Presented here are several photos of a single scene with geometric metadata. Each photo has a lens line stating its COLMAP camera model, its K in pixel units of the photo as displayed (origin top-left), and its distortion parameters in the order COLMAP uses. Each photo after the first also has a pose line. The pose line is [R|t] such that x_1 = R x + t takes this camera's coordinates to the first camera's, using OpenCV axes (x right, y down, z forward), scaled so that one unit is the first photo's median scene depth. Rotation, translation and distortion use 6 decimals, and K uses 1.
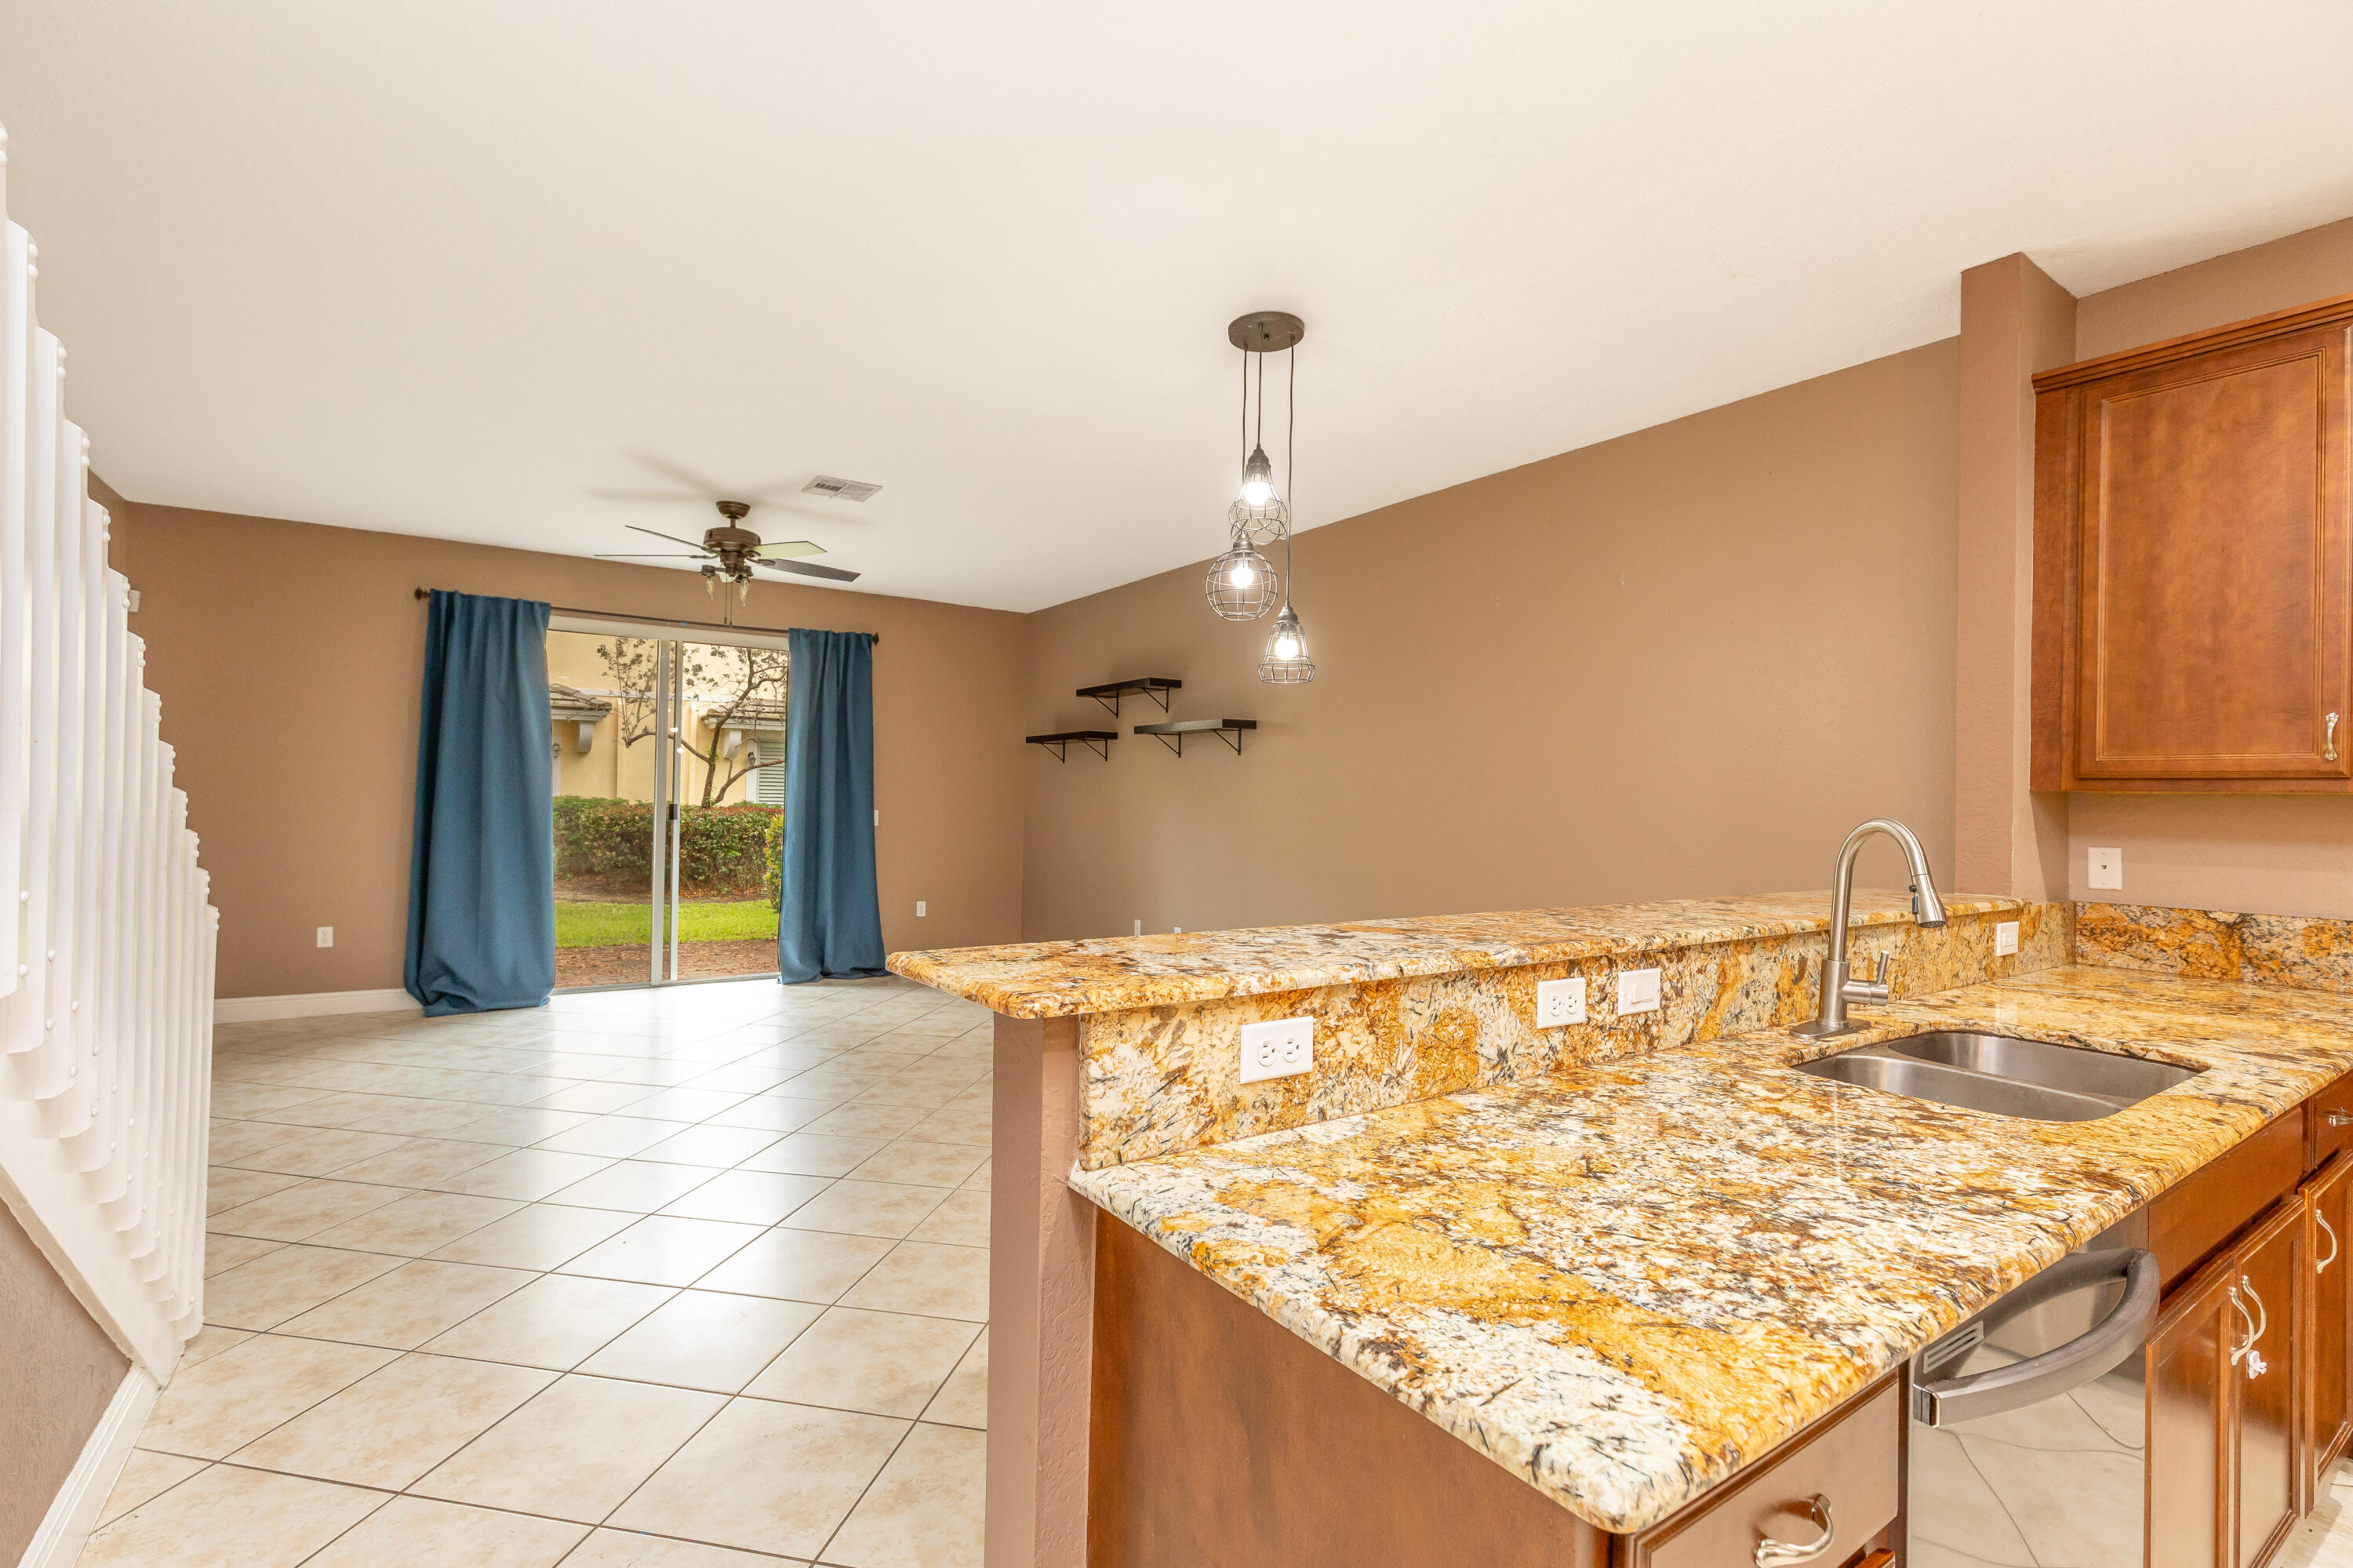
lens RADIAL K [[1052.5, 0, 1173.8], [0, 1052.5, 790.0], [0, 0, 1]] dist [0.012515, -0.000746]
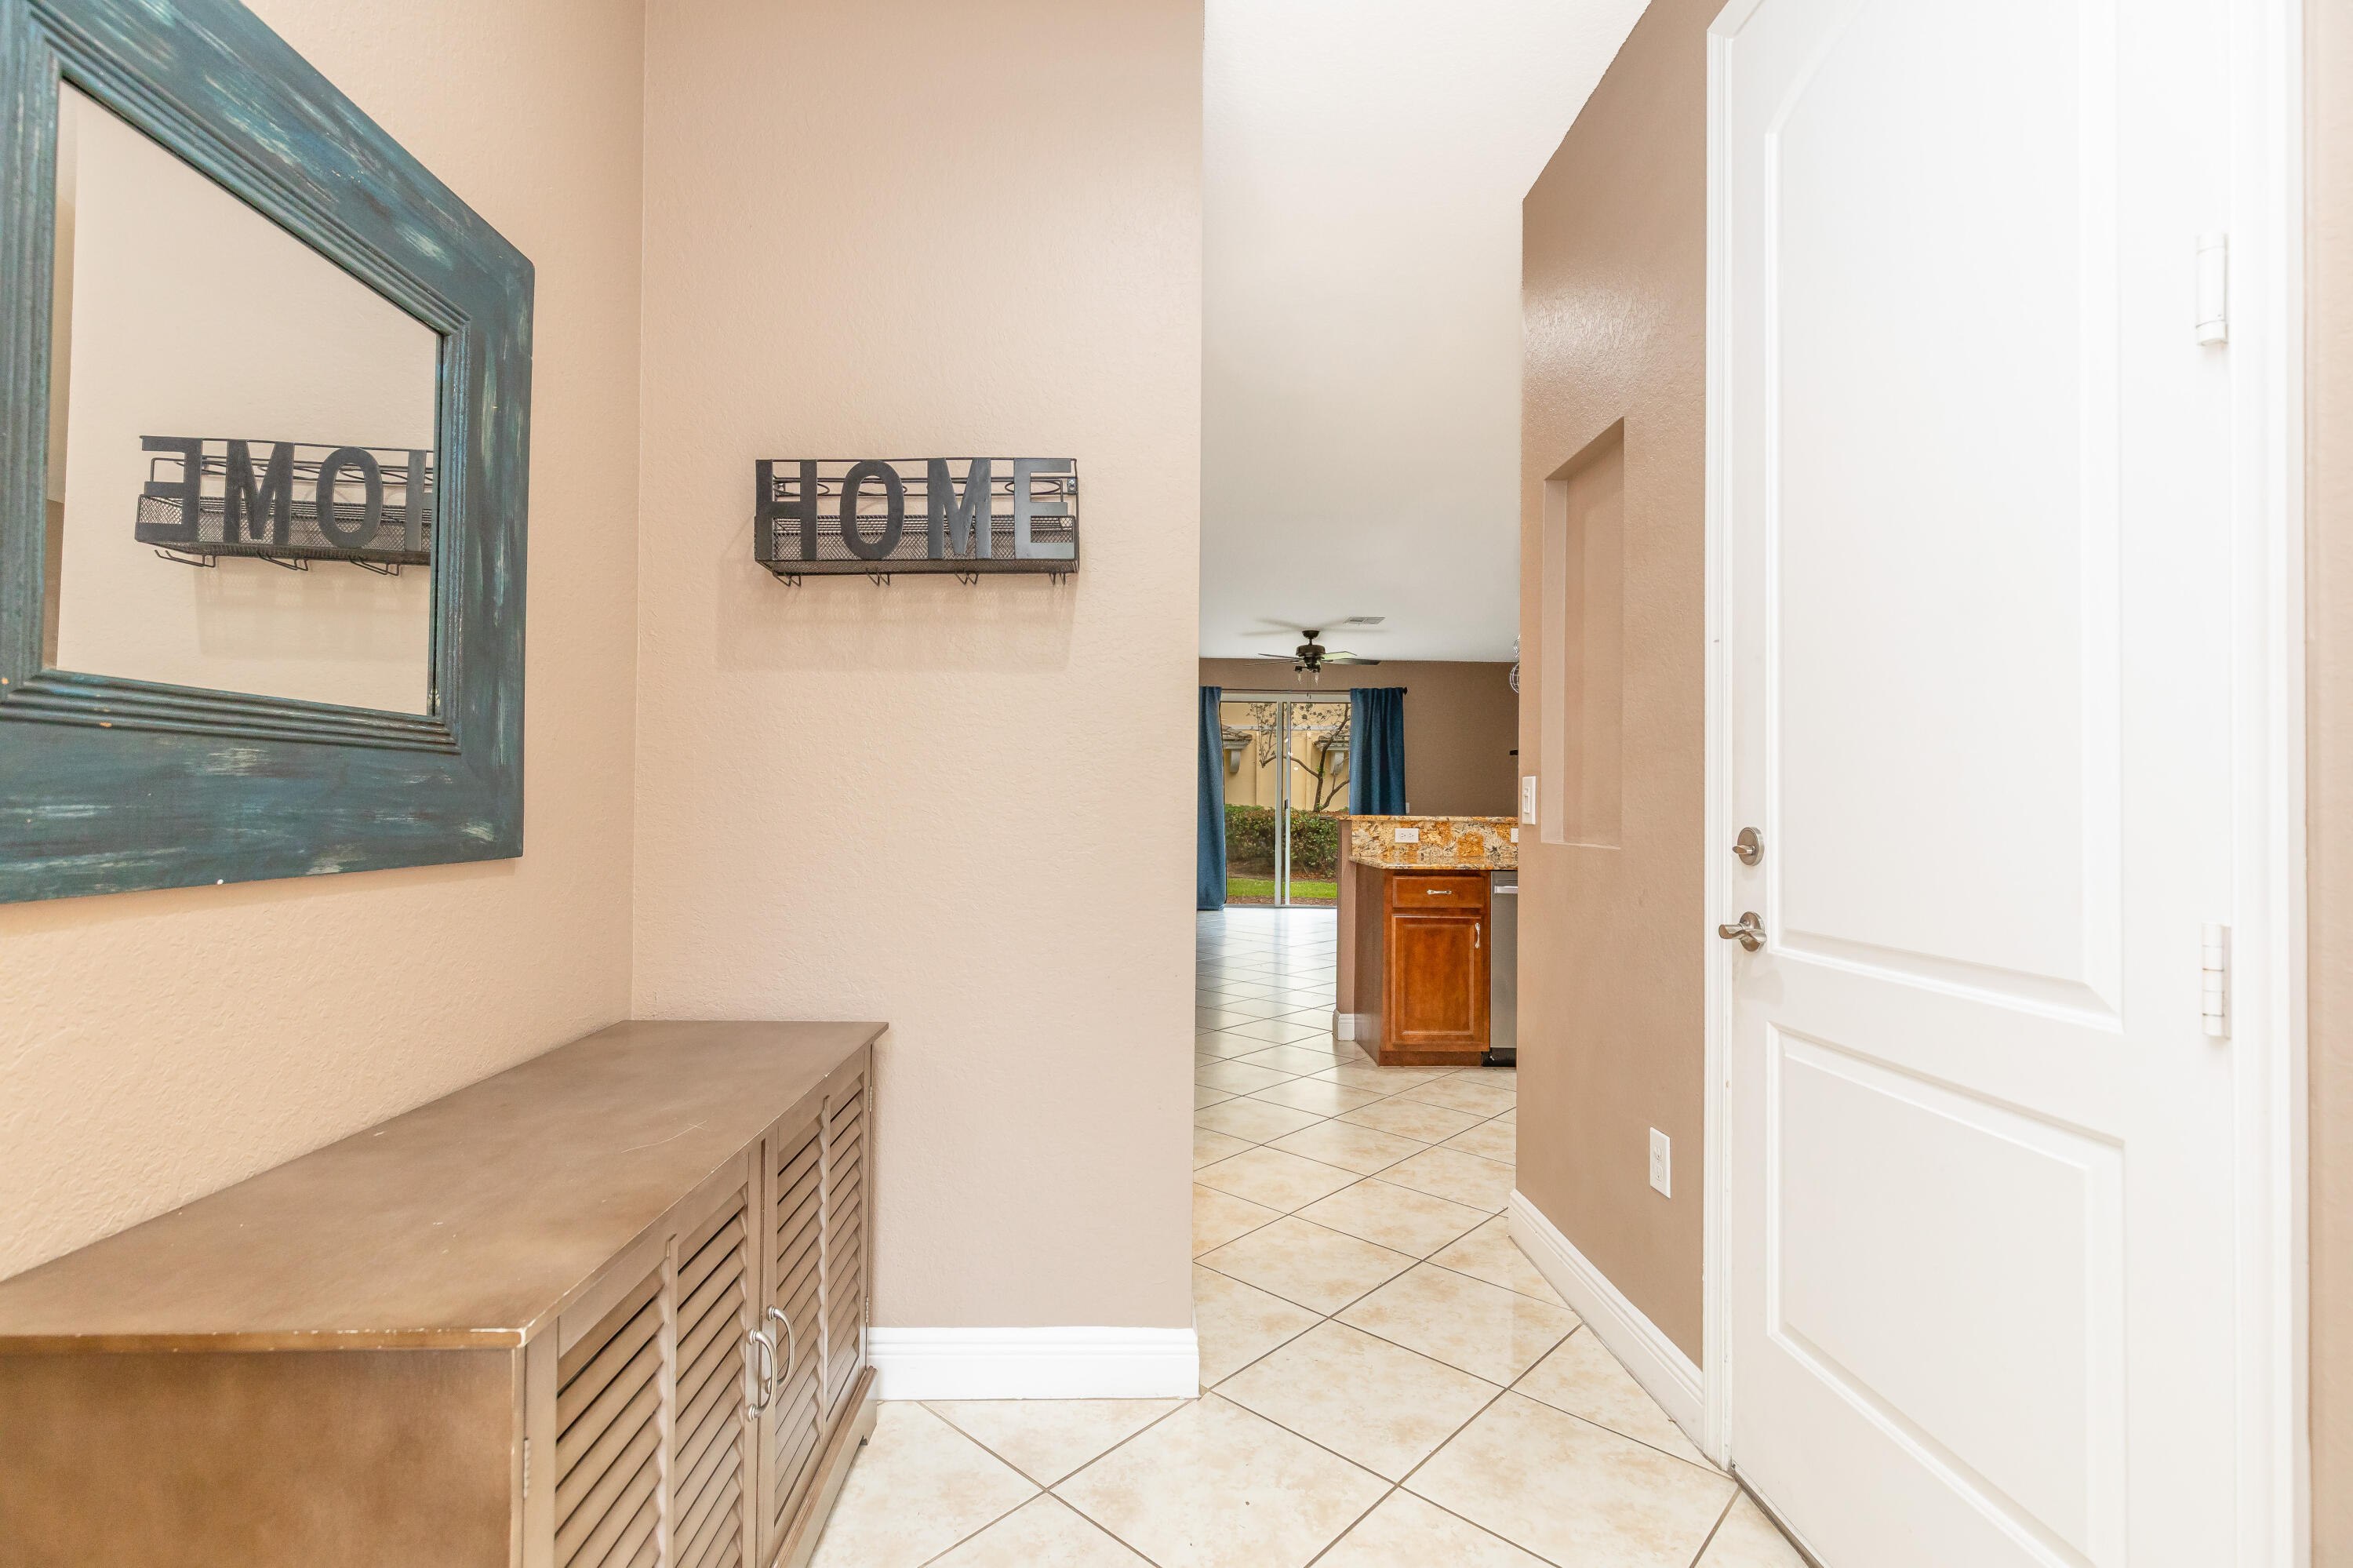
lens RADIAL K [[1052.5, 0, 1173.8], [0, 1052.5, 790.0], [0, 0, 1]] dist [0.012515, -0.000746]
pose [[0.845218, -0.014278, -0.534231, 0.299503], [0.006545, 0.999845, -0.016367, 0.028191], [0.534381, 0.010337, 0.845180, -0.566496]]
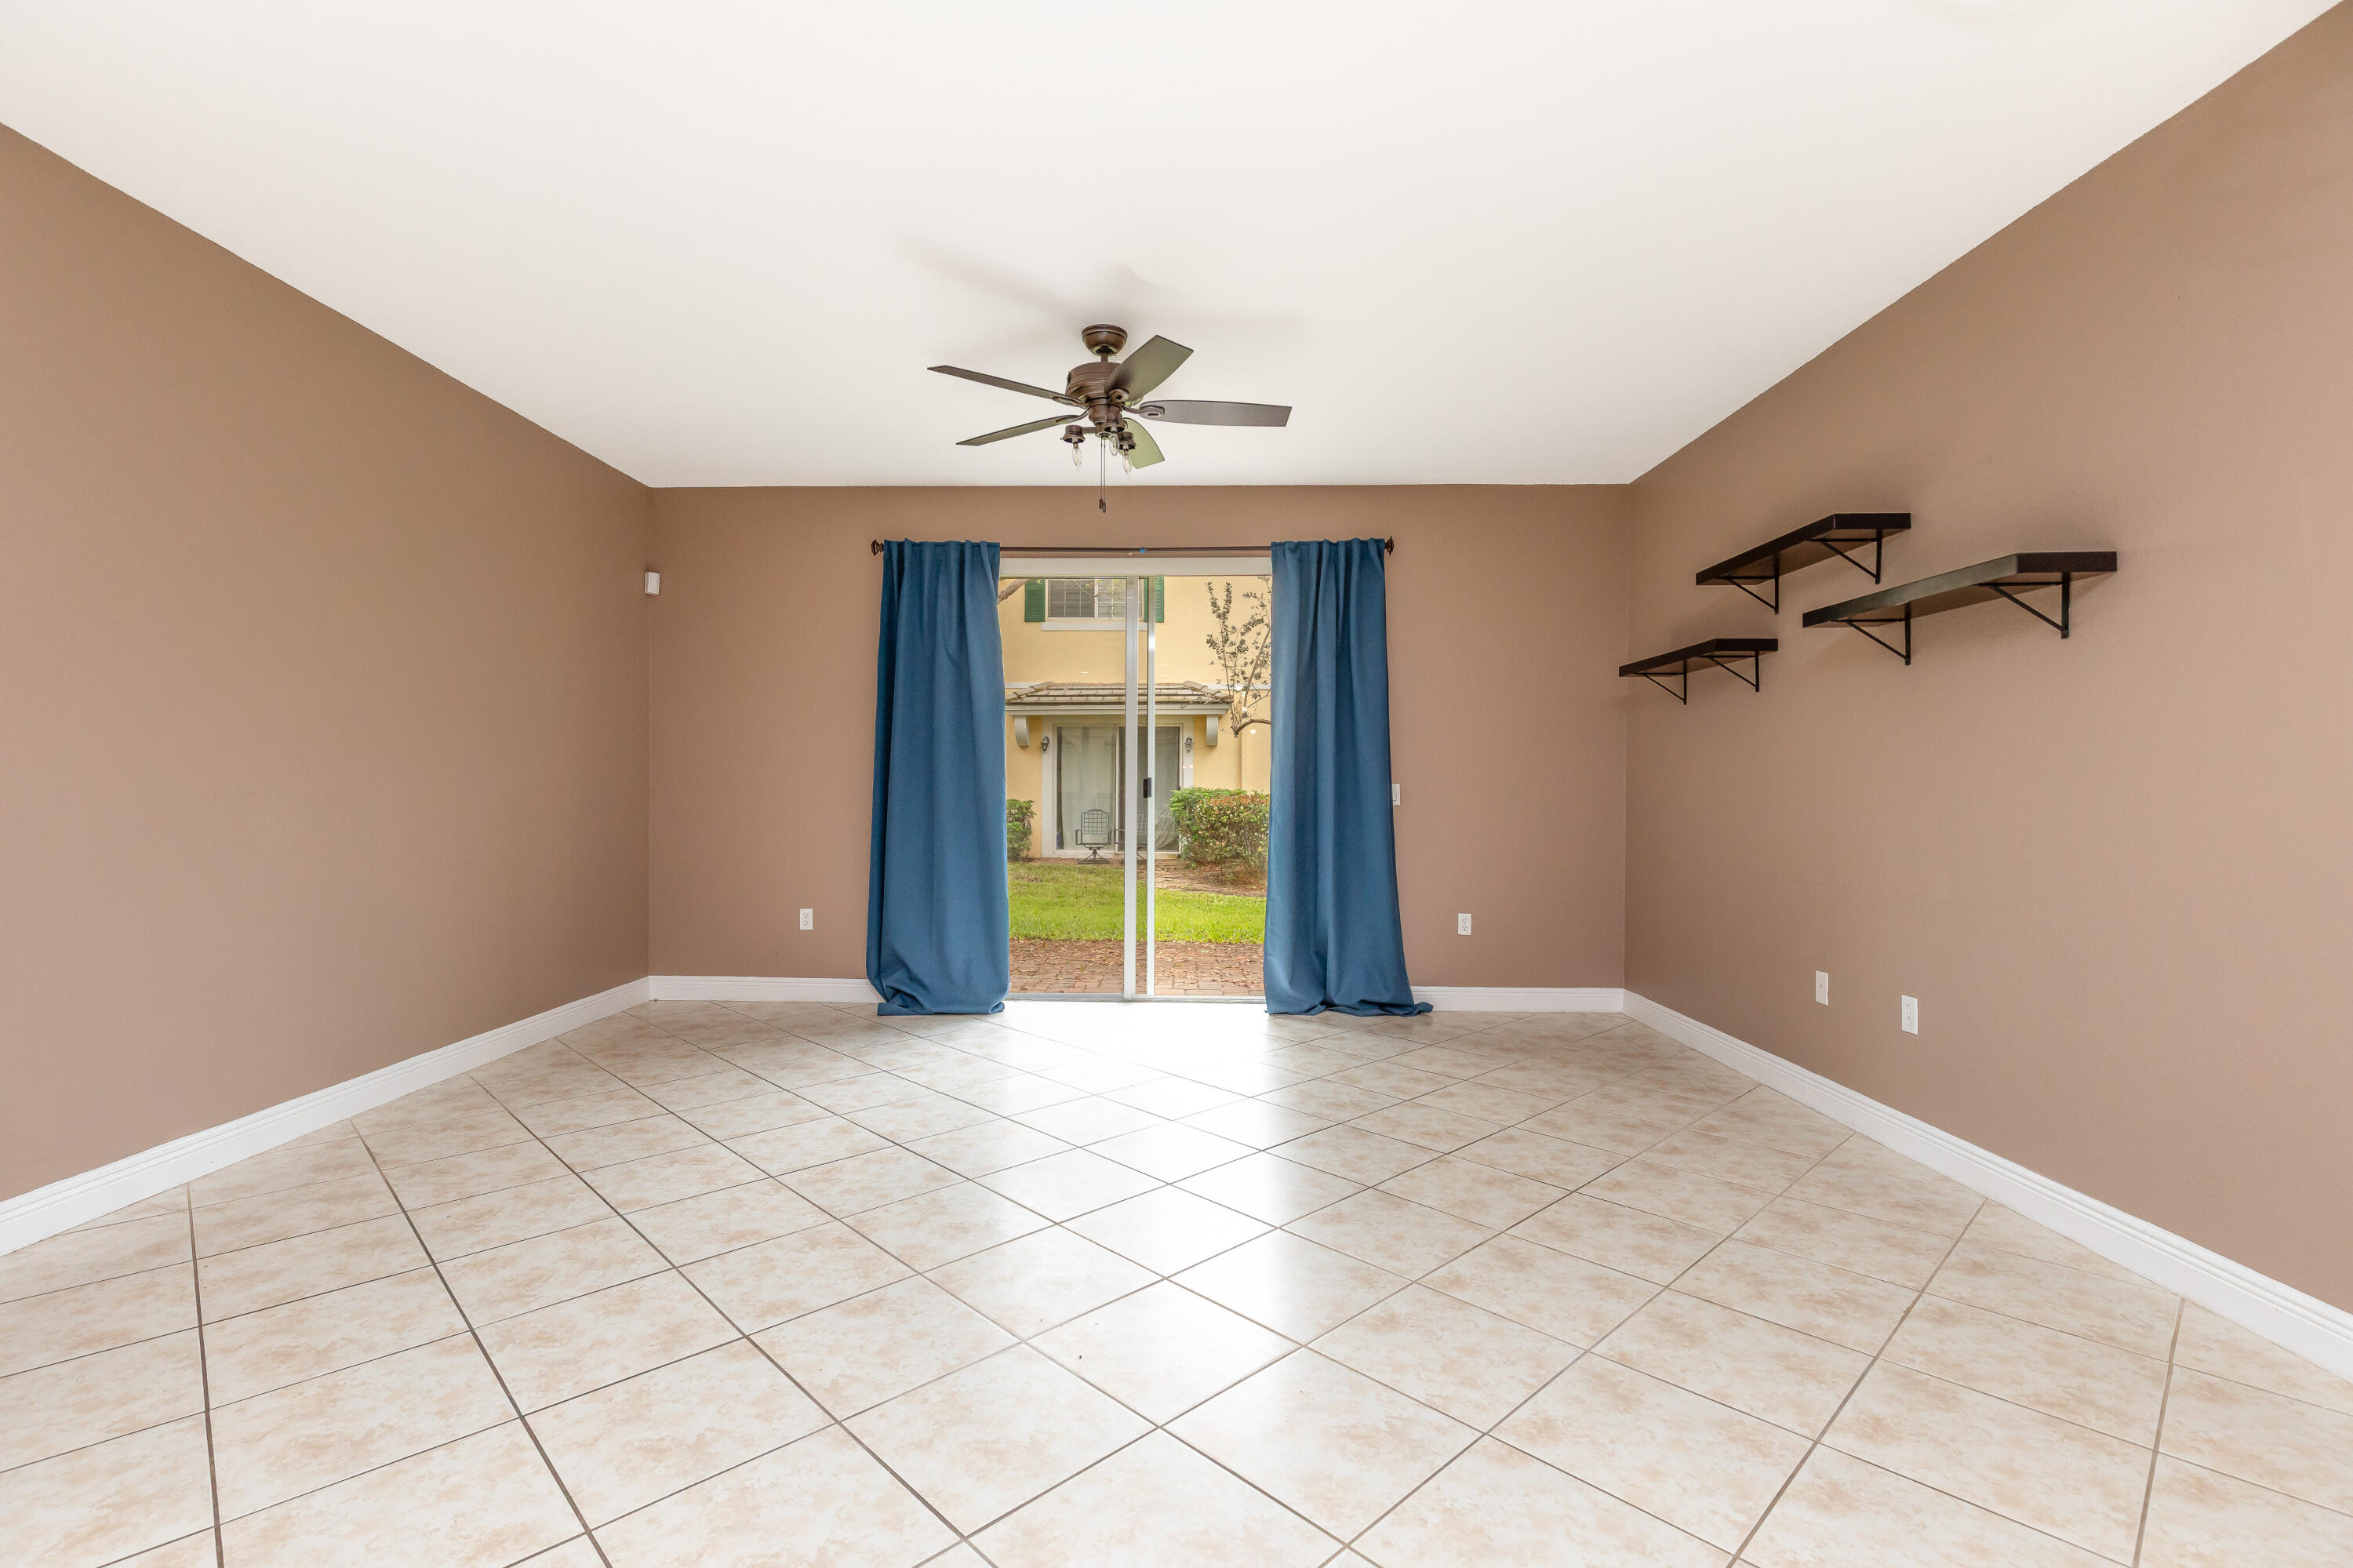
lens RADIAL K [[1079.0, 0, 1145.2], [0, 1079.0, 787.6], [0, 0, 1]] dist [0.023444, -0.009089]
pose [[0.811739, -0.014116, -0.583850, 0.013250], [0.015366, 0.999878, -0.002811, 0.025988], [0.583819, -0.006690, 0.811857, 0.364706]]
